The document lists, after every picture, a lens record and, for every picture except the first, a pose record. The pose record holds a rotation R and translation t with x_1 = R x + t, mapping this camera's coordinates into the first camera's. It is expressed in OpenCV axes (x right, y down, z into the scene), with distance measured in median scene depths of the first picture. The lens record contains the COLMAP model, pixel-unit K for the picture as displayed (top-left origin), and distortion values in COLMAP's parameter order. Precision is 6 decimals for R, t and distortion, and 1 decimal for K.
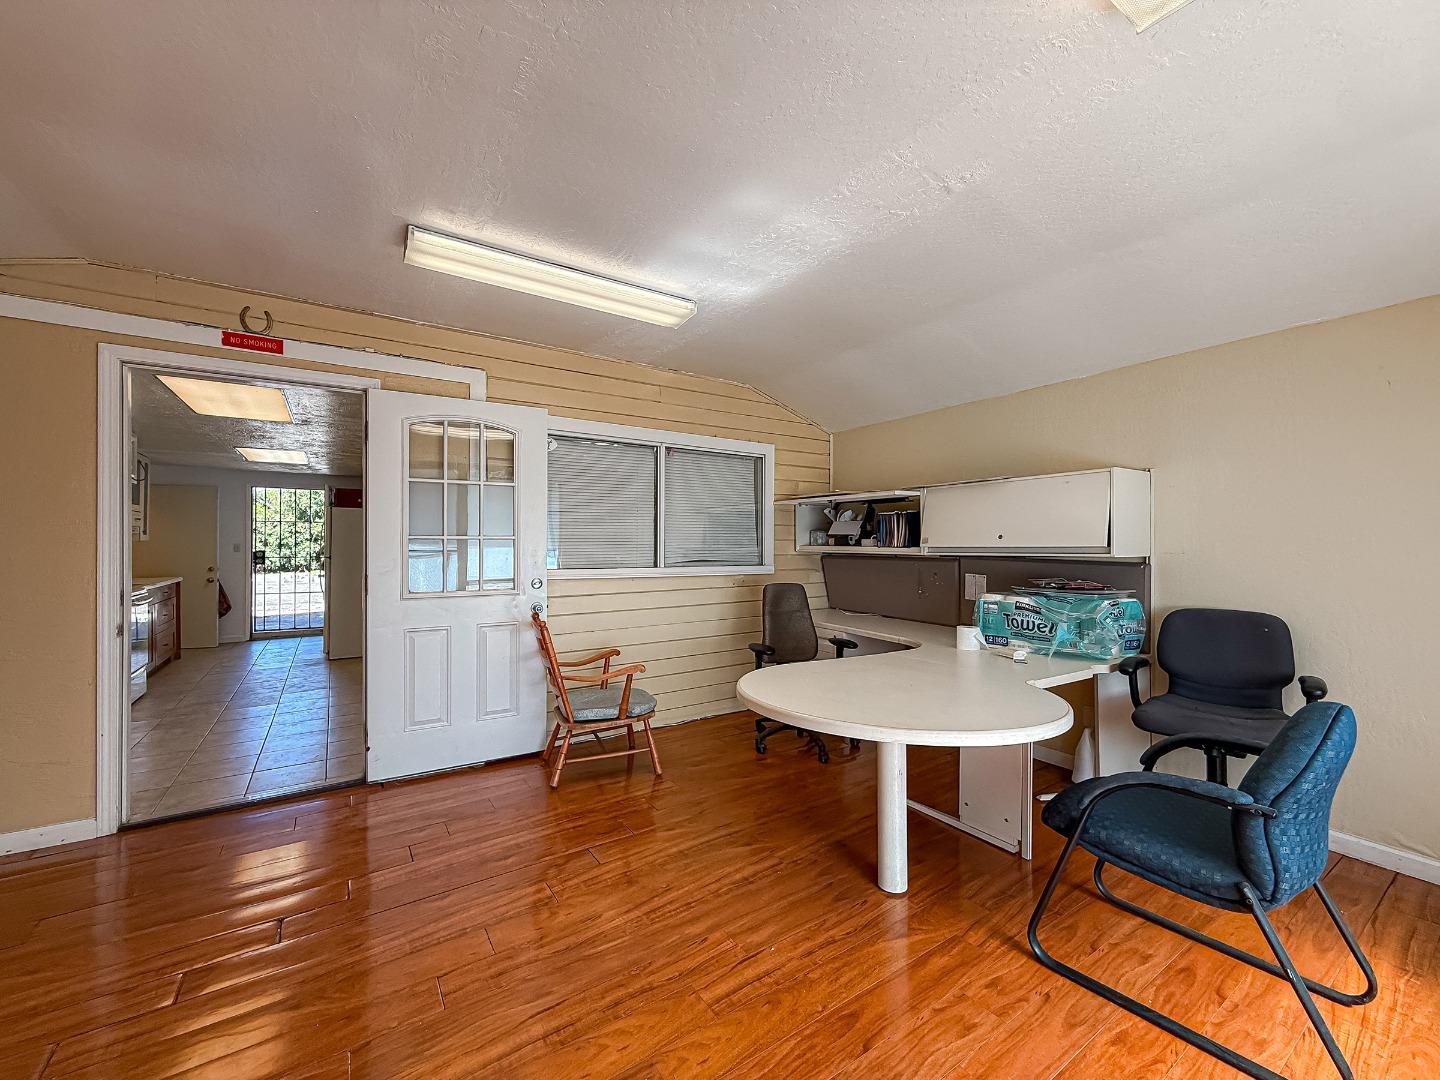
lens RADIAL K [[576.8, 0, 714.5], [0, 576.8, 540.3], [0, 0, 1]] dist [0.000409, 0.000028]
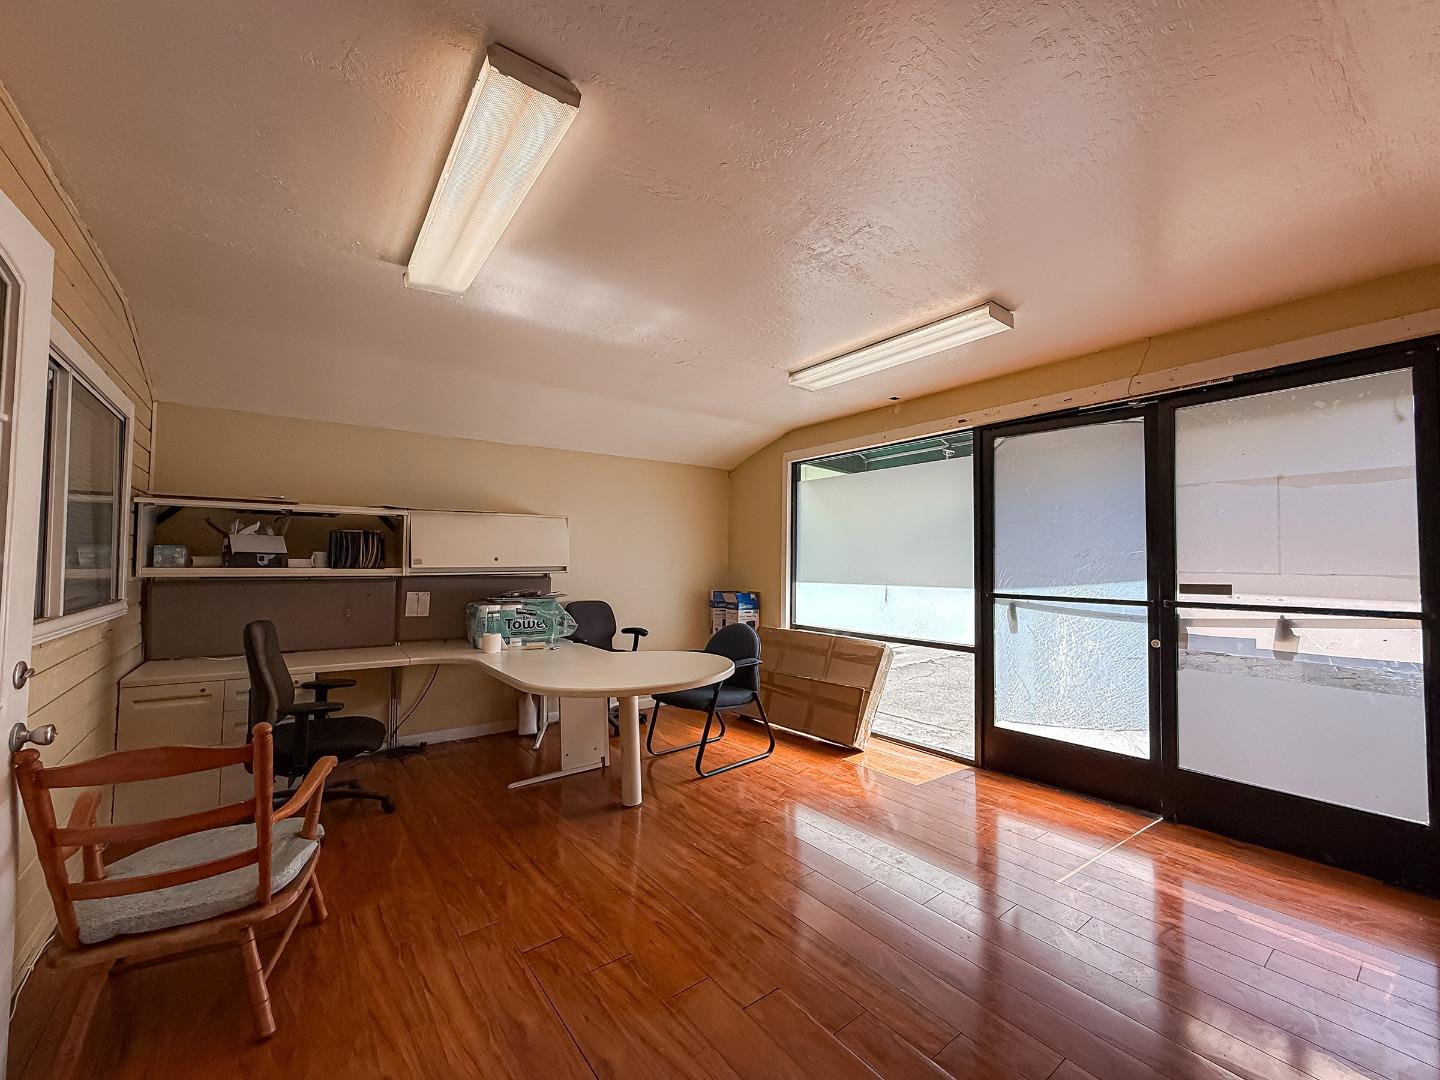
lens RADIAL K [[576.8, 0, 719.9], [0, 576.8, 543.0], [0, 0, 1]] dist [0.000409, 0.000028]
pose [[-0.066678, 0.030055, 0.997322, -0.836001], [-0.011424, 0.999458, -0.030883, -0.008247], [-0.997709, -0.013452, -0.066299, 0.628562]]
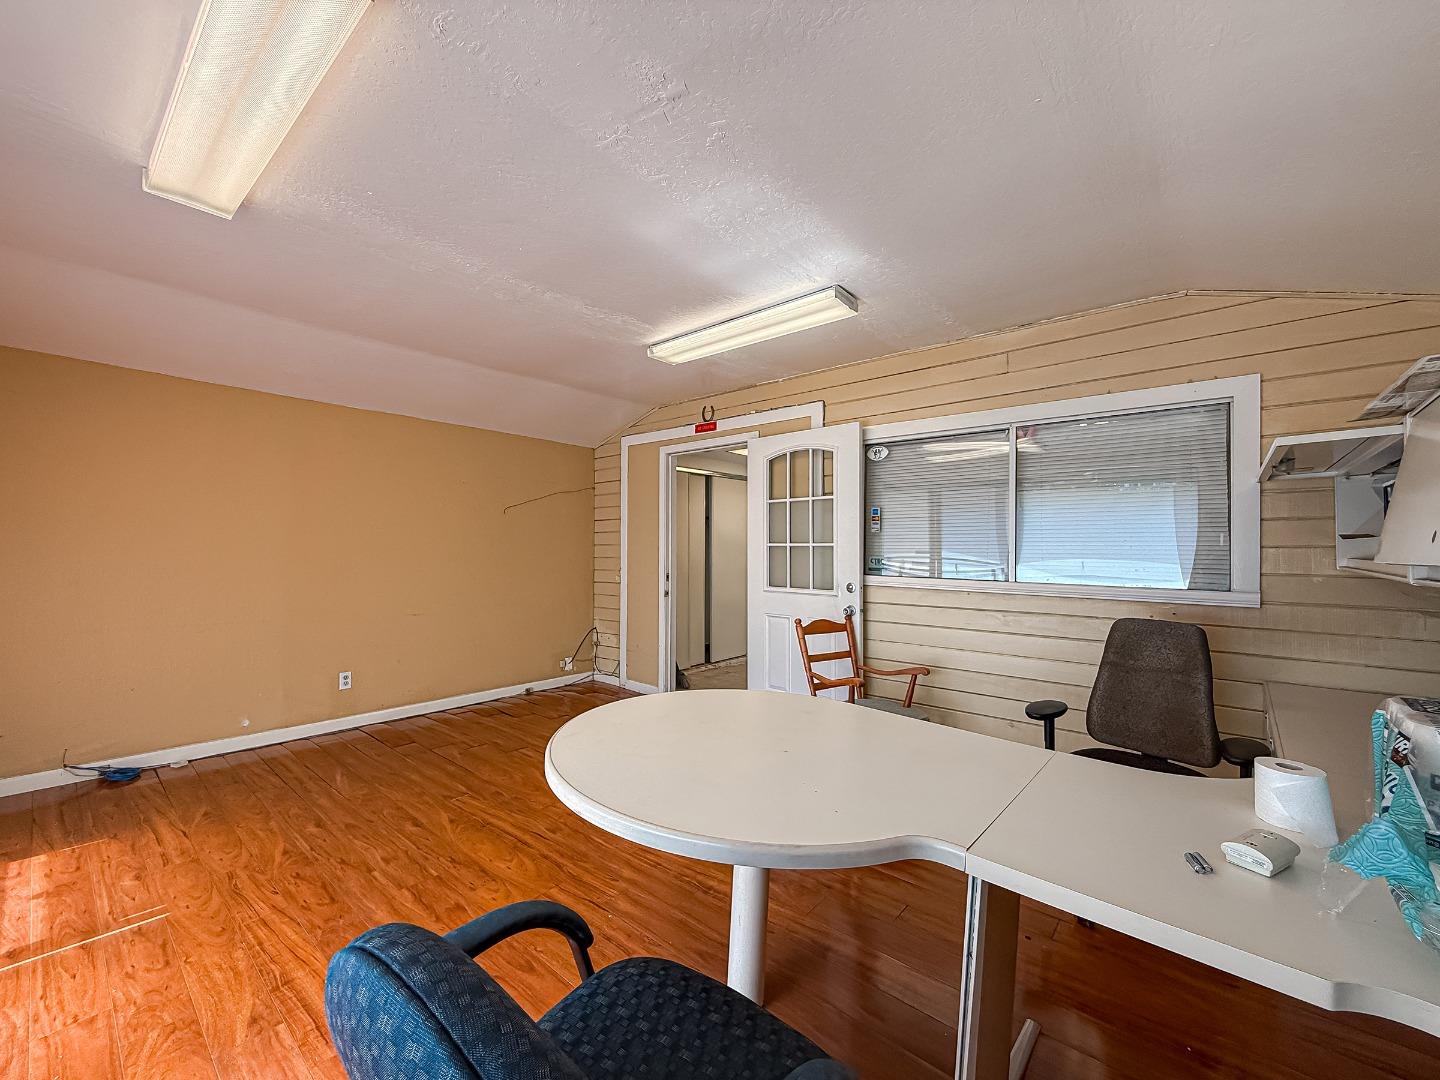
lens RADIAL K [[576.8, 0, 716.8], [0, 576.8, 538.2], [0, 0, 1]] dist [0.000409, 0.000028]
pose [[0.279197, -0.016509, -0.960092, 0.738656], [-0.002920, 0.999833, -0.018041, 0.004463], [0.960229, 0.007840, 0.279102, 0.532027]]
